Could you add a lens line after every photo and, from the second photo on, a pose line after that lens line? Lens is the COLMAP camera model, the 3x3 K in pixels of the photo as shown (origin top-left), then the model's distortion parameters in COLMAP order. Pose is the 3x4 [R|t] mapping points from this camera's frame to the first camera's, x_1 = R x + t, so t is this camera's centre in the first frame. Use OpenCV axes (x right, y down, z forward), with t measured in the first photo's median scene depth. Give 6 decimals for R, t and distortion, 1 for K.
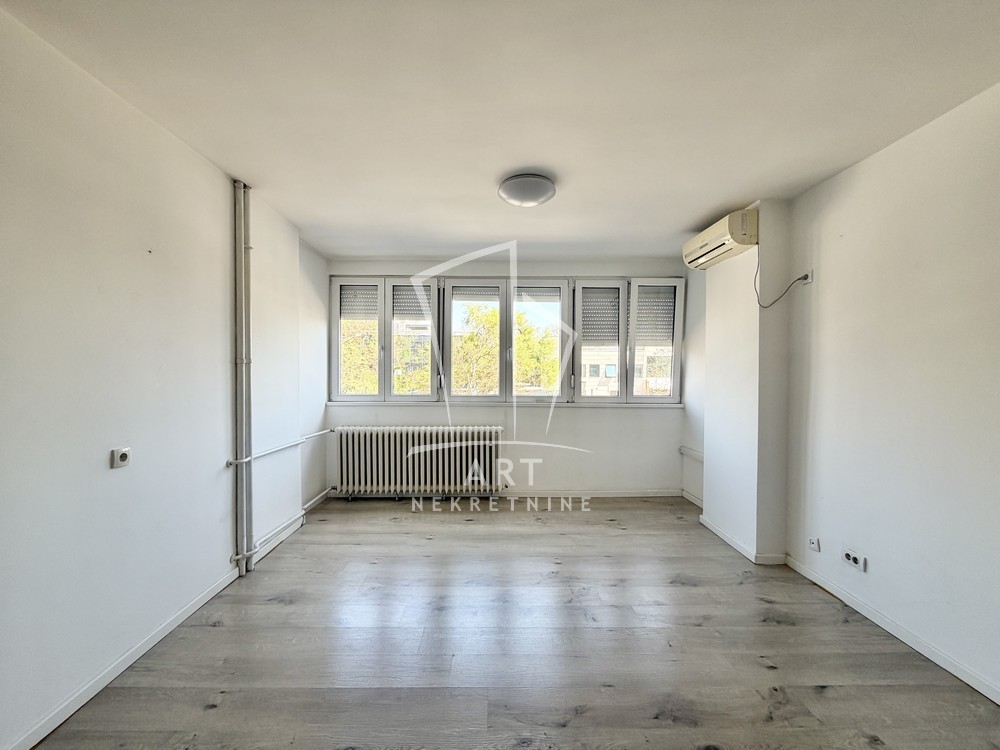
lens RADIAL K [[399.7, 0, 496.2], [0, 399.7, 375.5], [0, 0, 1]] dist [0.001033, -0.000333]
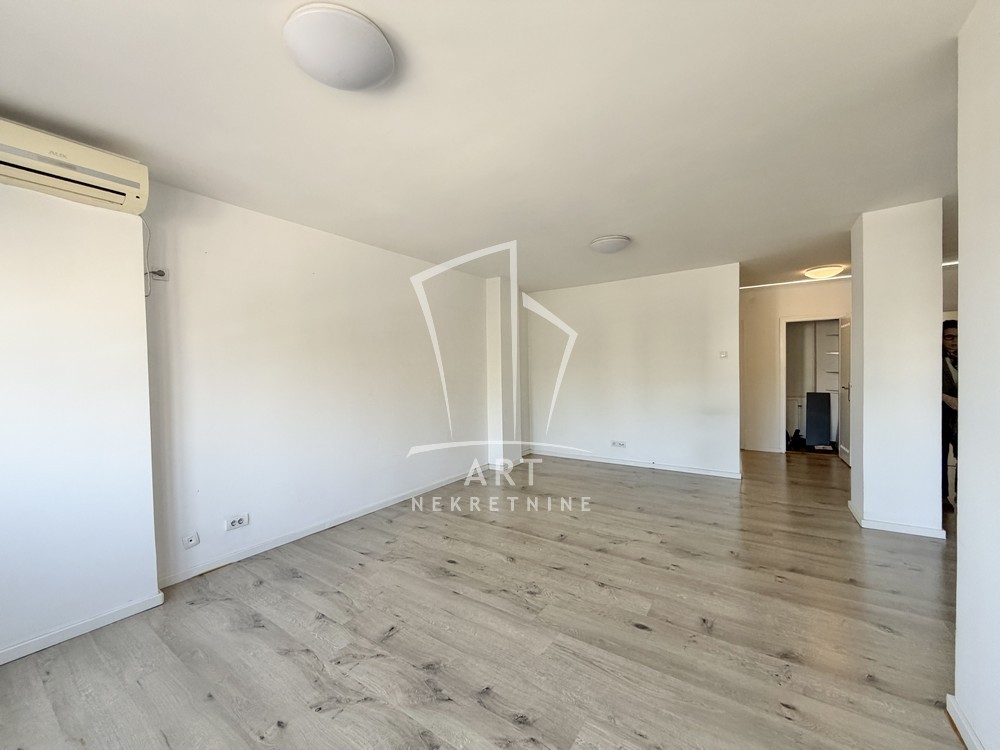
lens RADIAL K [[399.7, 0, 497.9], [0, 399.7, 378.5], [0, 0, 1]] dist [0.001033, -0.000333]
pose [[-0.818624, -0.005331, 0.574305, -0.340093], [0.019029, 0.999156, 0.036399, -0.013000], [-0.574014, 0.040726, -0.817832, 1.075255]]
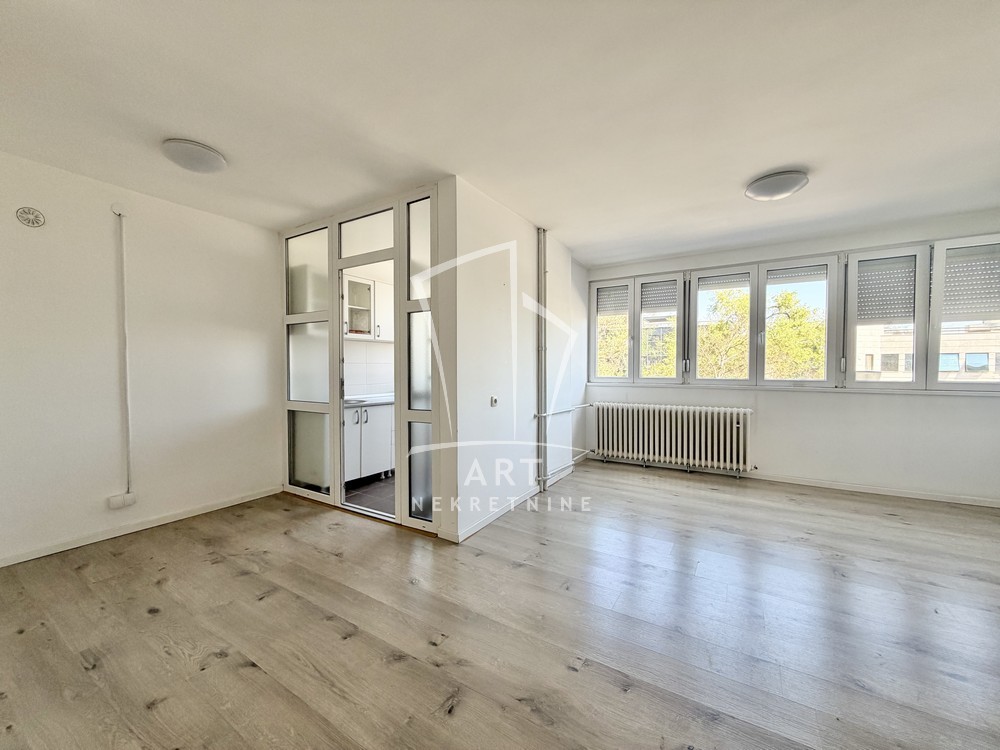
lens RADIAL K [[399.7, 0, 495.8], [0, 399.7, 377.3], [0, 0, 1]] dist [0.001033, -0.000333]
pose [[0.840713, 0.008506, -0.541415, 0.022654], [0.000658, 0.999860, 0.016730, 0.036033], [0.541481, -0.014422, 0.840589, -0.274012]]
